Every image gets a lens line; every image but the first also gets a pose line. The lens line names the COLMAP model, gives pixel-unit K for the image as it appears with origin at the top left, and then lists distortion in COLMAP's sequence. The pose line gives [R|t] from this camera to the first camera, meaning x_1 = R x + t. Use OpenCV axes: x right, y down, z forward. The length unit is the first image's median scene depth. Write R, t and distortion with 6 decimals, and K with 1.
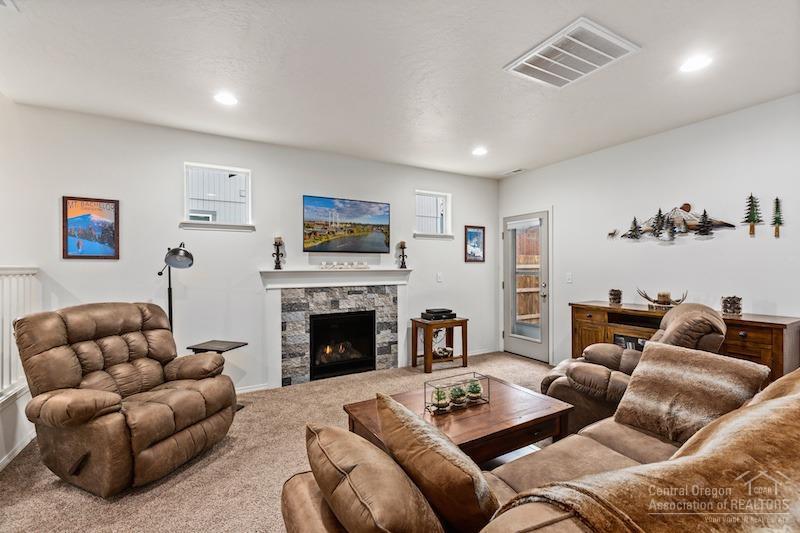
lens RADIAL K [[358.1, 0, 403.7], [0, 358.1, 269.3], [0, 0, 1]] dist [0.001759, 0.000037]
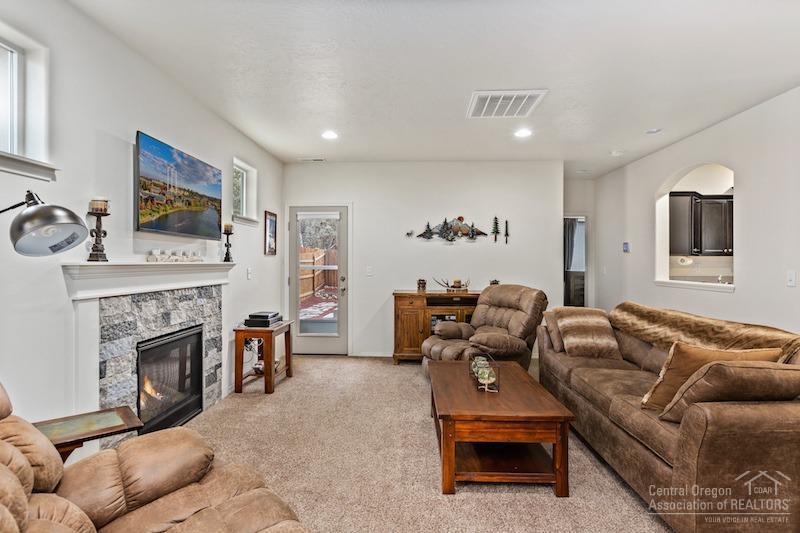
lens RADIAL K [[405.1, 0, 398.6], [0, 405.1, 263.2], [0, 0, 1]] dist [-0.002816, -0.000160]
pose [[0.526818, 0.002007, 0.849976, -0.589854], [0.003532, 0.999983, -0.004550, 0.006965], [-0.849971, 0.005399, 0.526802, 0.306511]]
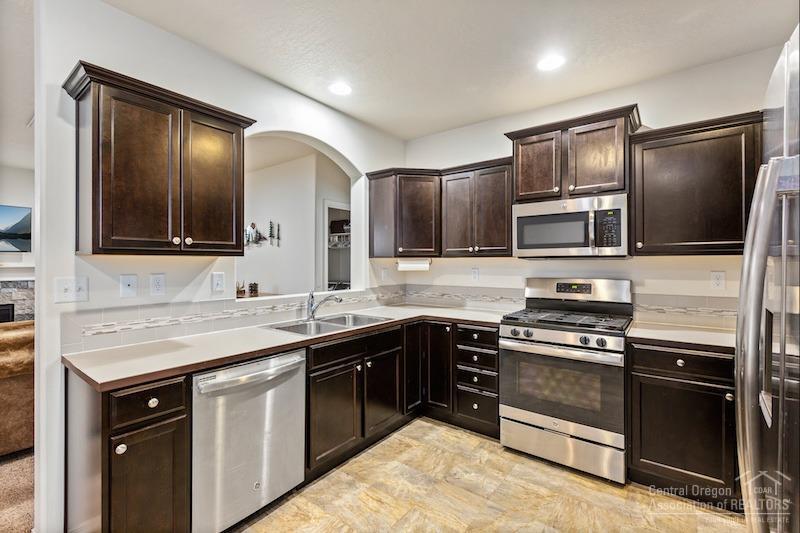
lens RADIAL K [[358.1, 0, 399.4], [0, 358.1, 261.1], [0, 0, 1]] dist [0.001759, 0.000037]
pose [[0.920893, 0.003240, 0.389803, 0.643954], [0.001369, 0.999932, -0.011545, -0.002414], [-0.389814, 0.011165, 0.920826, -0.537693]]
